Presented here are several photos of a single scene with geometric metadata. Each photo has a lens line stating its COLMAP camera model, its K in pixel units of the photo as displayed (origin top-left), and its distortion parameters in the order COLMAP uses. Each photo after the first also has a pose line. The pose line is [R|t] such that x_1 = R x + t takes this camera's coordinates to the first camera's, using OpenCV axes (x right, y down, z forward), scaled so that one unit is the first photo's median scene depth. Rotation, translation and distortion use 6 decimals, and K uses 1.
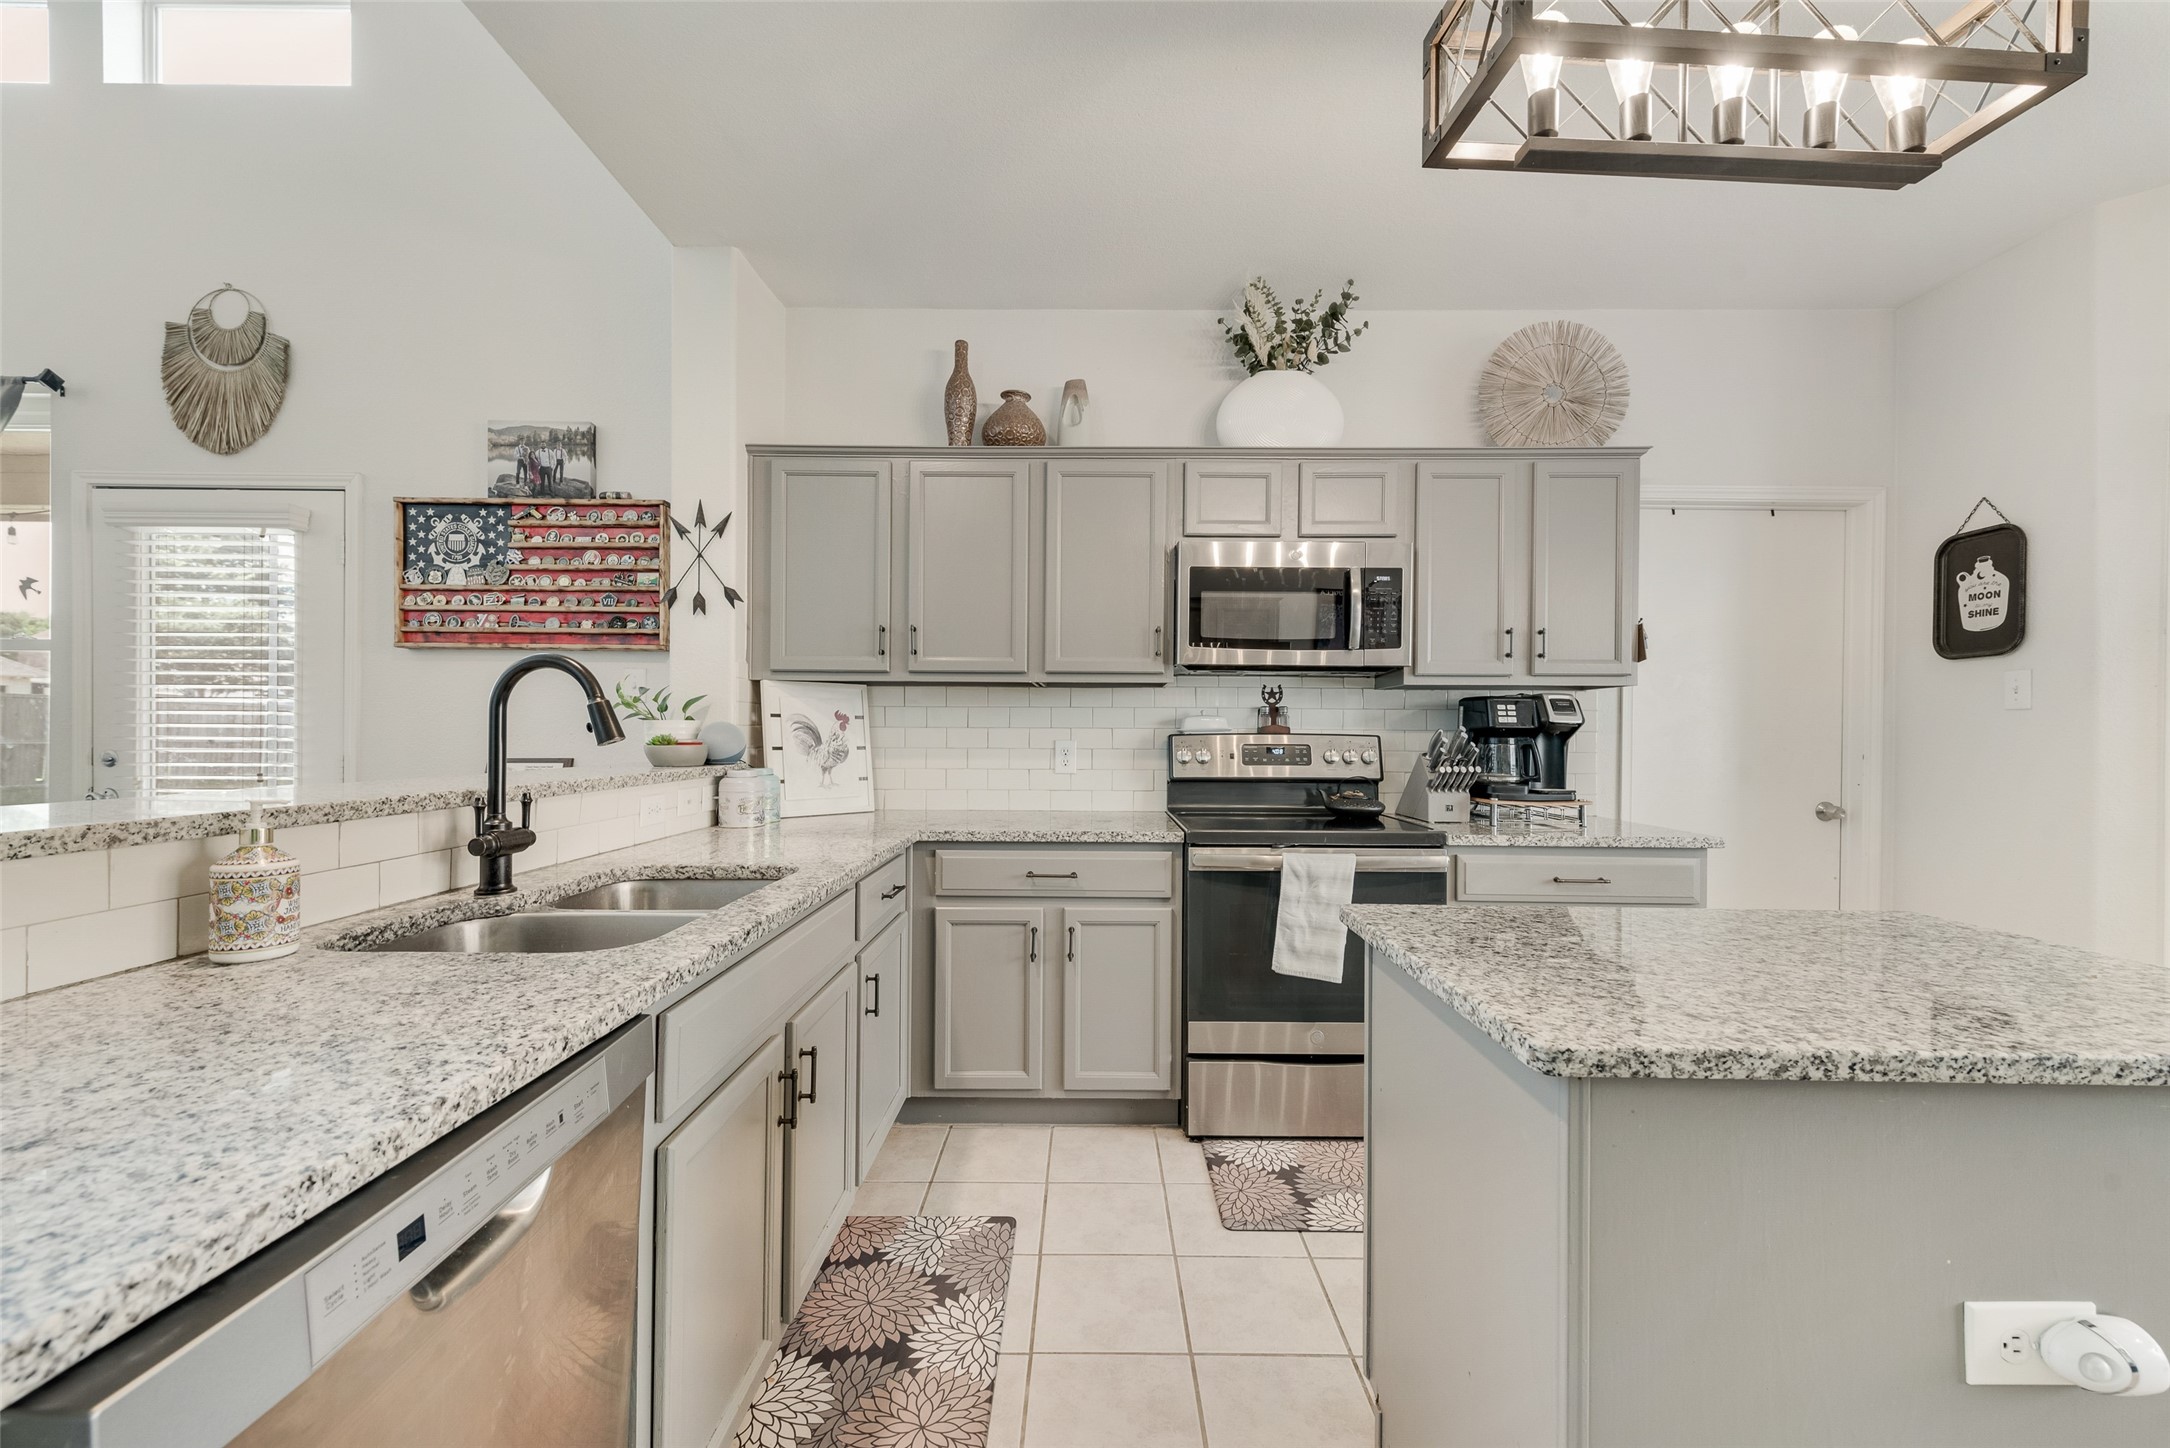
lens RADIAL K [[859.6, 0, 1080.7], [0, 859.6, 730.3], [0, 0, 1]] dist [0.014783, -0.003678]
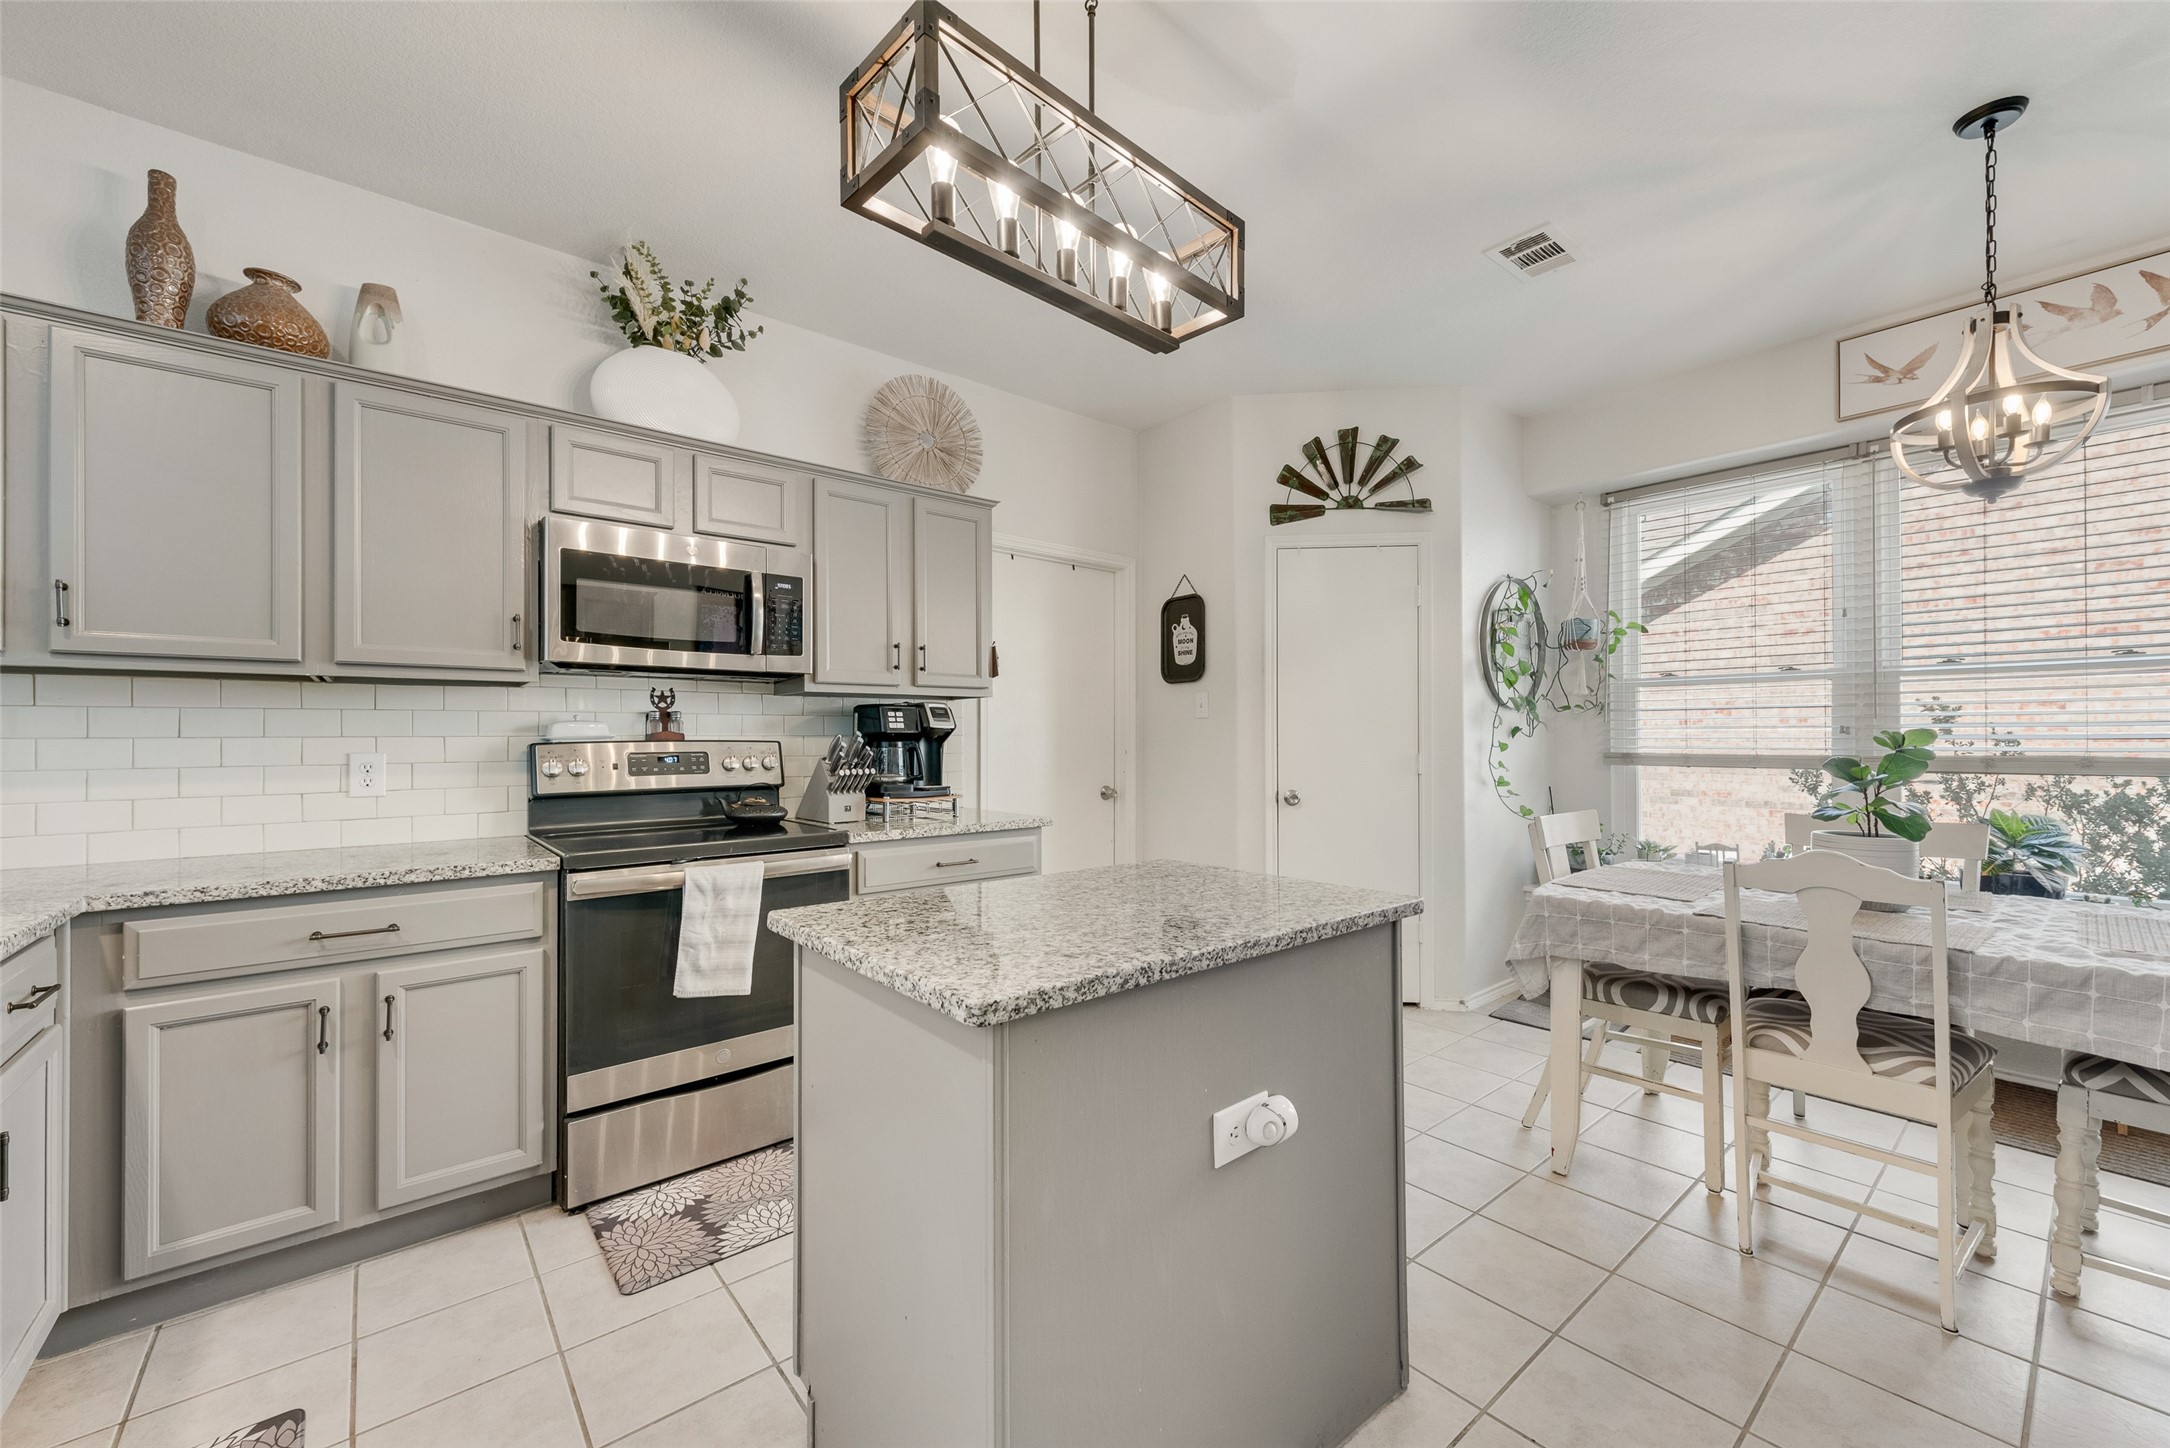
lens RADIAL K [[859.6, 0, 1086.1], [0, 859.6, 730.3], [0, 0, 1]] dist [0.014783, -0.003678]
pose [[0.761285, -0.005047, 0.648398, -0.032127], [0.009090, 0.999955, -0.002889, -0.000629], [-0.648354, 0.008093, 0.761296, 0.001951]]
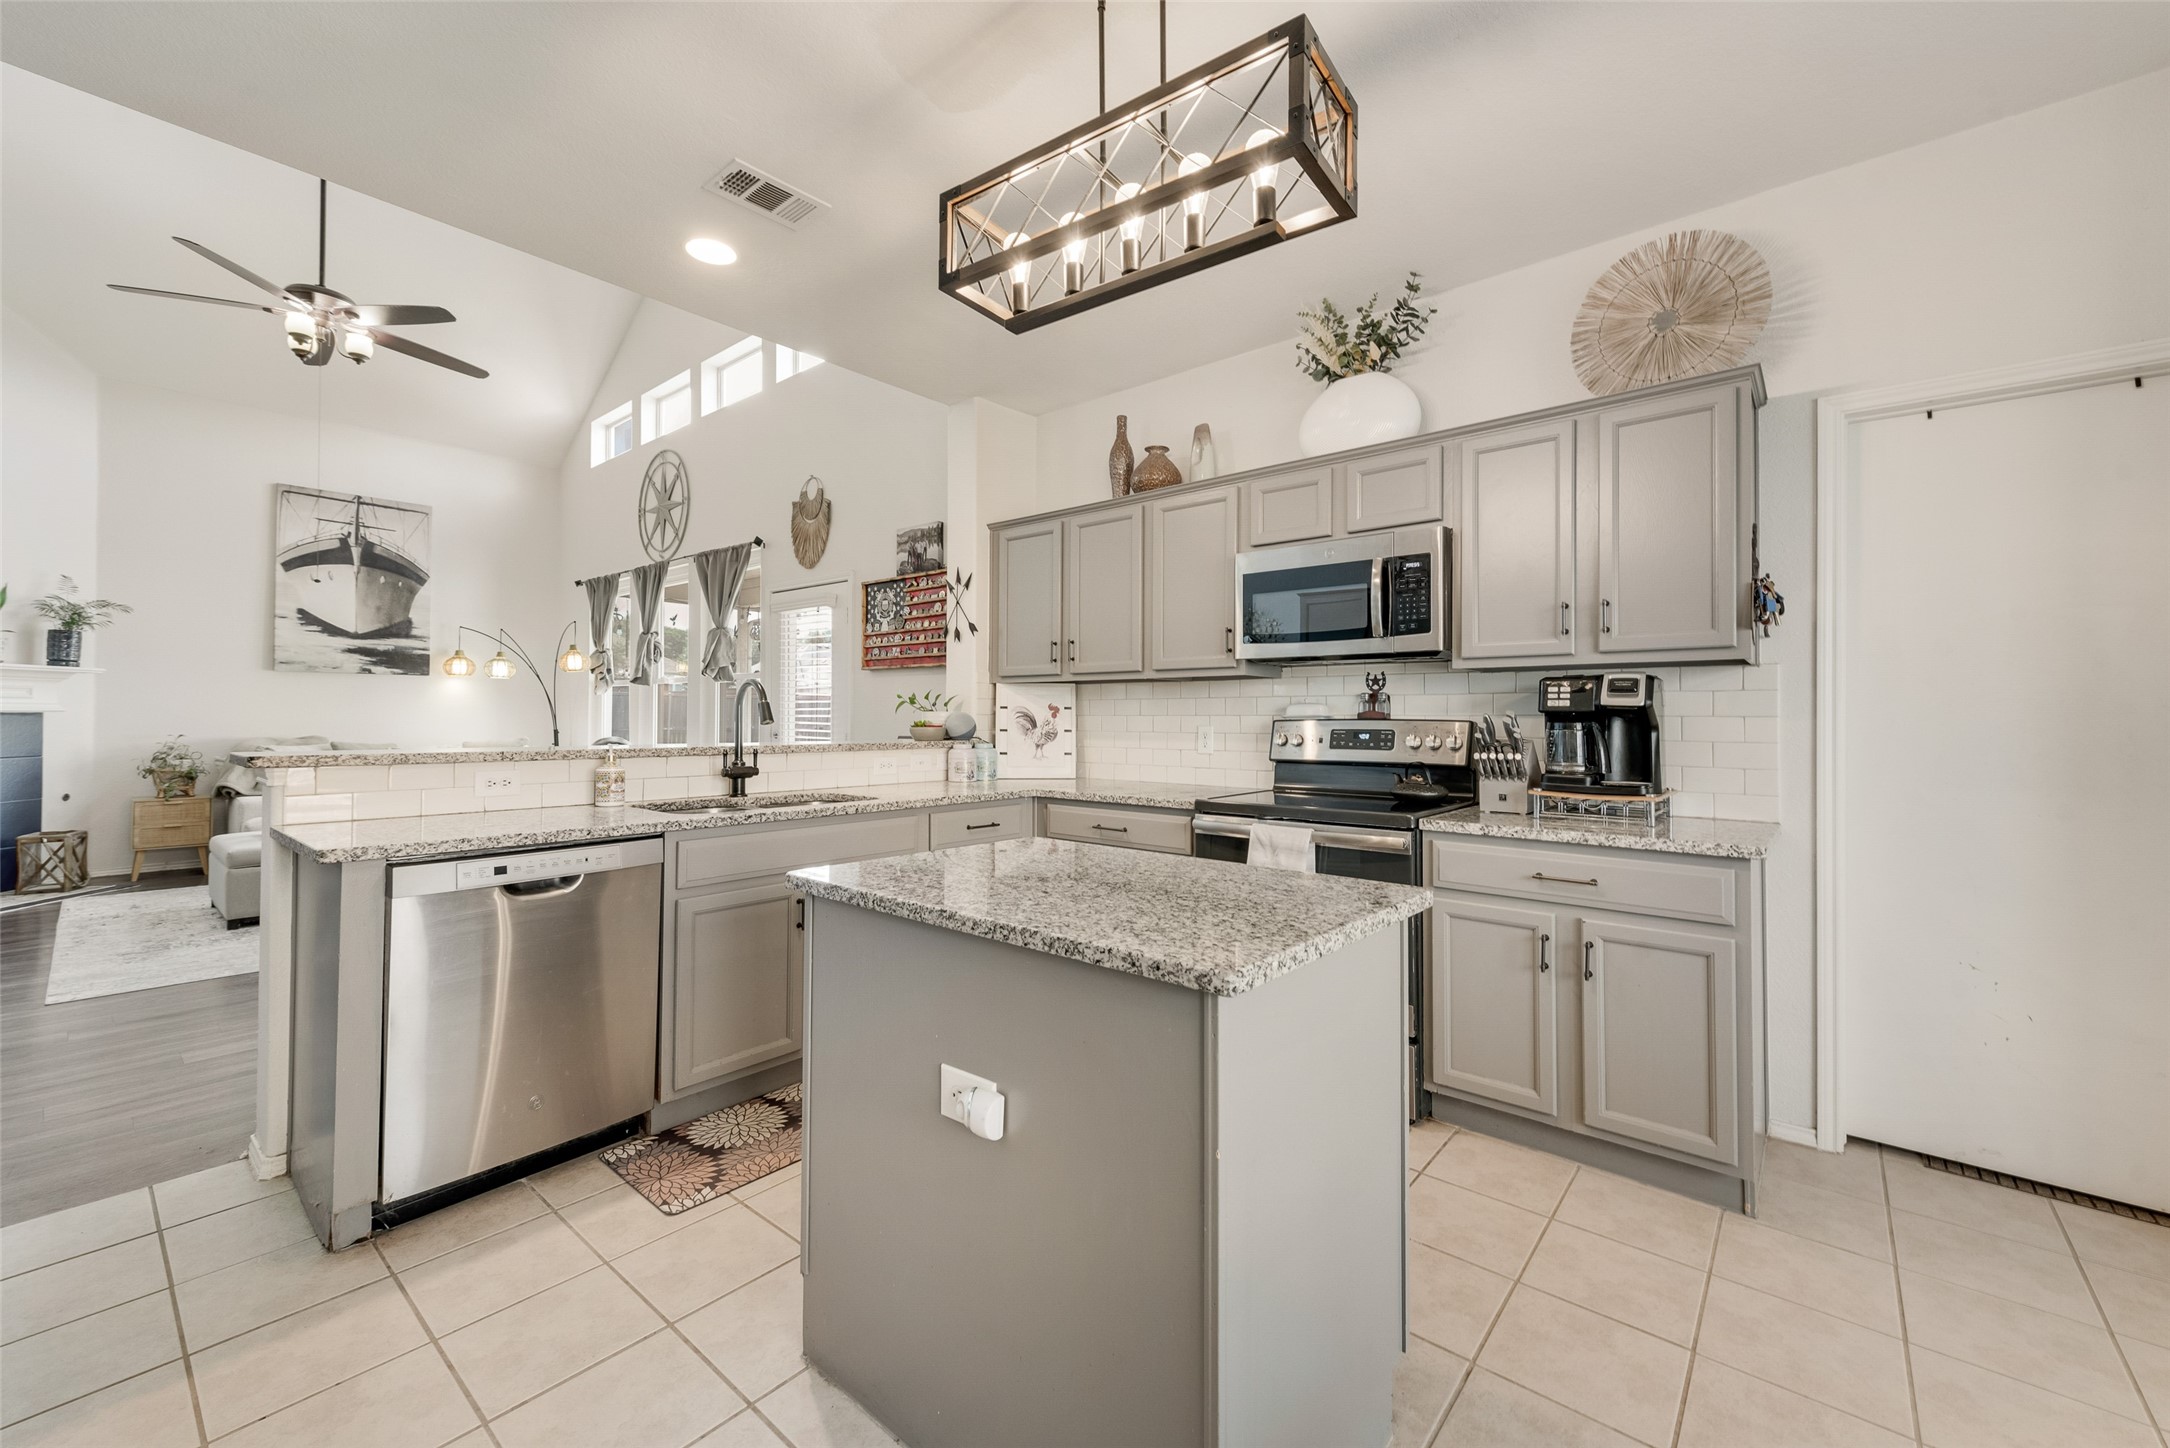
lens RADIAL K [[859.6, 0, 1087.4], [0, 859.6, 710.1], [0, 0, 1]] dist [0.014783, -0.003678]
pose [[0.769262, -0.009539, -0.638863, 0.657579], [0.002160, 0.999922, -0.012329, 0.005282], [0.638930, 0.008104, 0.769222, -0.020913]]
